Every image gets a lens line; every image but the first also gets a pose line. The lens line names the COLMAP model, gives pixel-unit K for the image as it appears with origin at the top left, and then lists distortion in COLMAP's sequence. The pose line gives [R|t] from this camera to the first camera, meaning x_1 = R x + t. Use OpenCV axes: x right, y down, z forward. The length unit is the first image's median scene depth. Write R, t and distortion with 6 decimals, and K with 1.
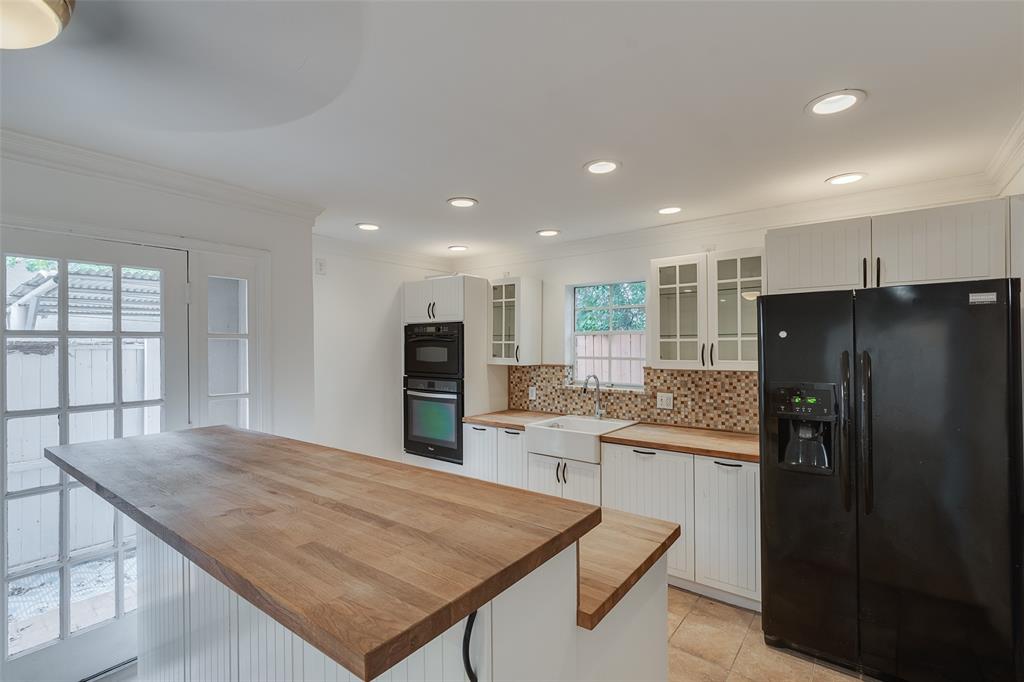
lens RADIAL K [[455.6, 0, 521.0], [0, 455.6, 345.7], [0, 0, 1]] dist [-0.002001, 0.000195]
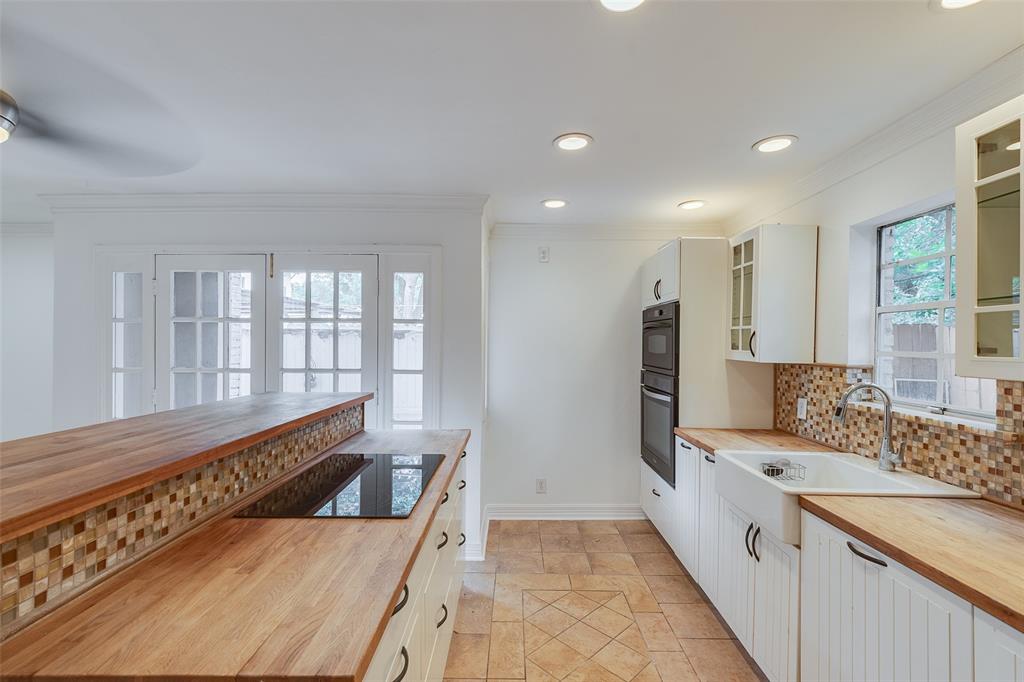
lens RADIAL K [[455.6, 0, 507.8], [0, 455.6, 341.4], [0, 0, 1]] dist [-0.002001, 0.000195]
pose [[0.597965, 0.007606, -0.801486, 0.301418], [-0.013836, 0.999904, -0.000833, 0.018452], [0.801402, 0.011587, 0.598013, 0.313926]]
